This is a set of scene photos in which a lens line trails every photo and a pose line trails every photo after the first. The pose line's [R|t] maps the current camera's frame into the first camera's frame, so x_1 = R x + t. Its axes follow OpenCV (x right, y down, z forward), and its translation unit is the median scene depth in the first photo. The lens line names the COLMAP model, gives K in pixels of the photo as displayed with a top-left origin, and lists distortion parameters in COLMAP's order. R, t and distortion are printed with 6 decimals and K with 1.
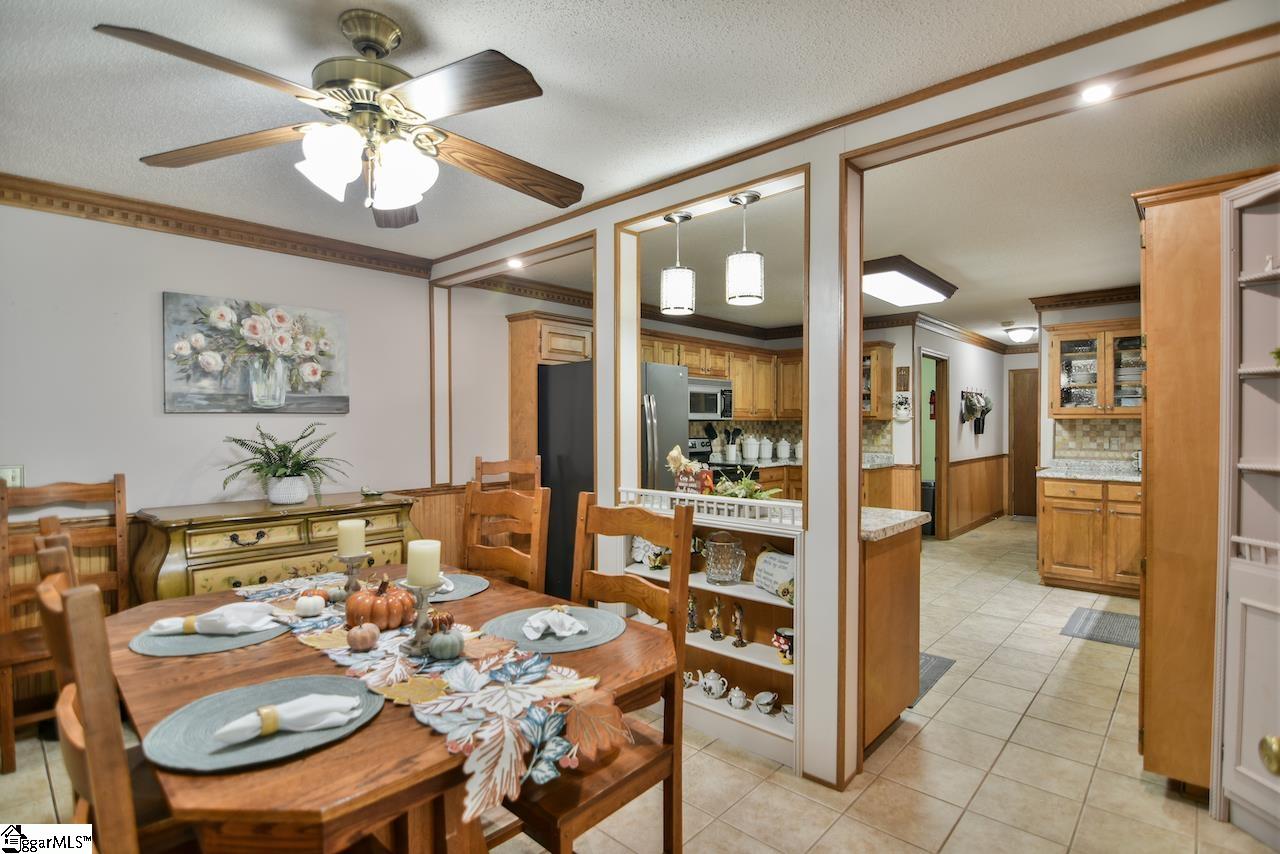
lens RADIAL K [[624.5, 0, 640.0], [0, 624.5, 427.0], [0, 0, 1]] dist [-0.005146, -0.011377]
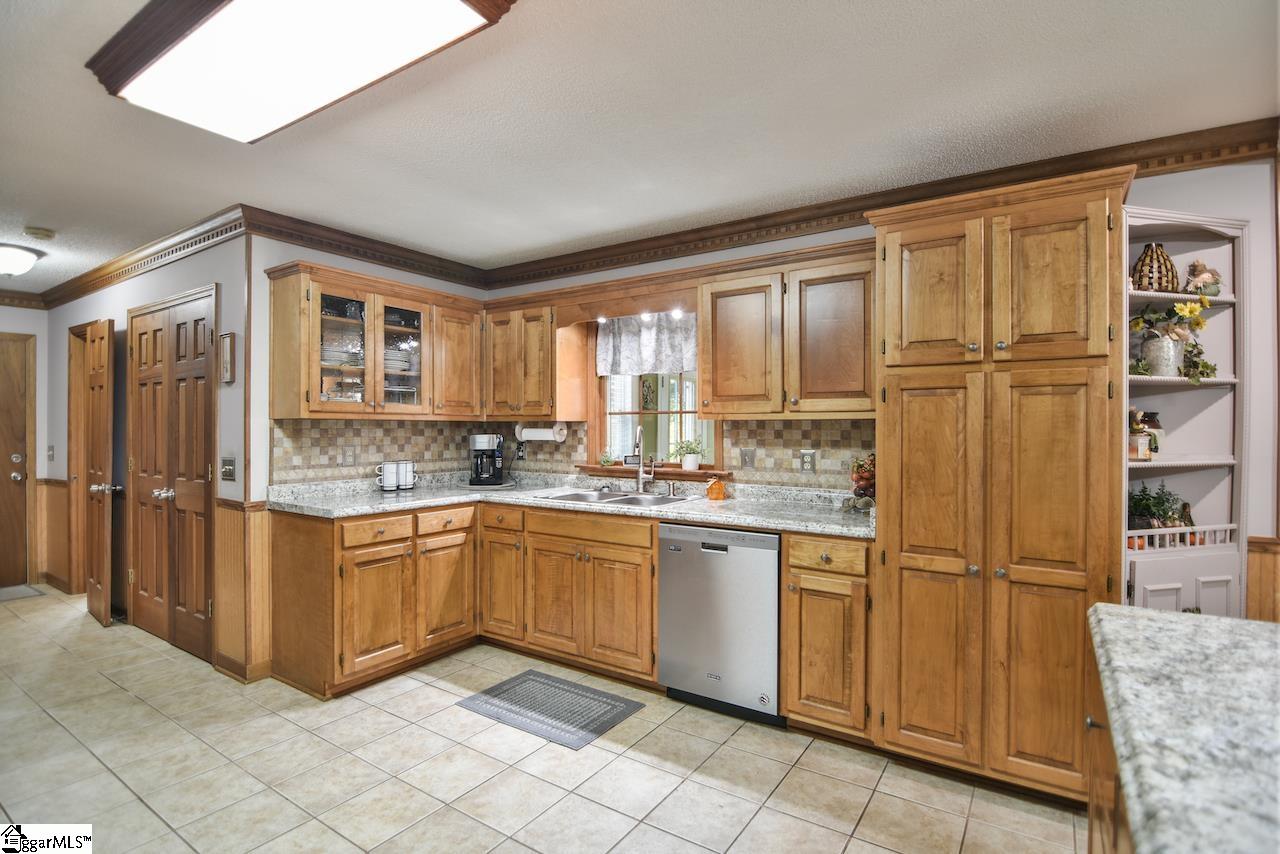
lens RADIAL K [[624.5, 0, 640.0], [0, 624.5, 427.0], [0, 0, 1]] dist [-0.005146, -0.011377]
pose [[-0.152727, 0.000556, 0.988268, 0.018614], [0.007790, 0.999969, 0.000642, -0.003305], [-0.988238, 0.007797, -0.152727, 0.815890]]
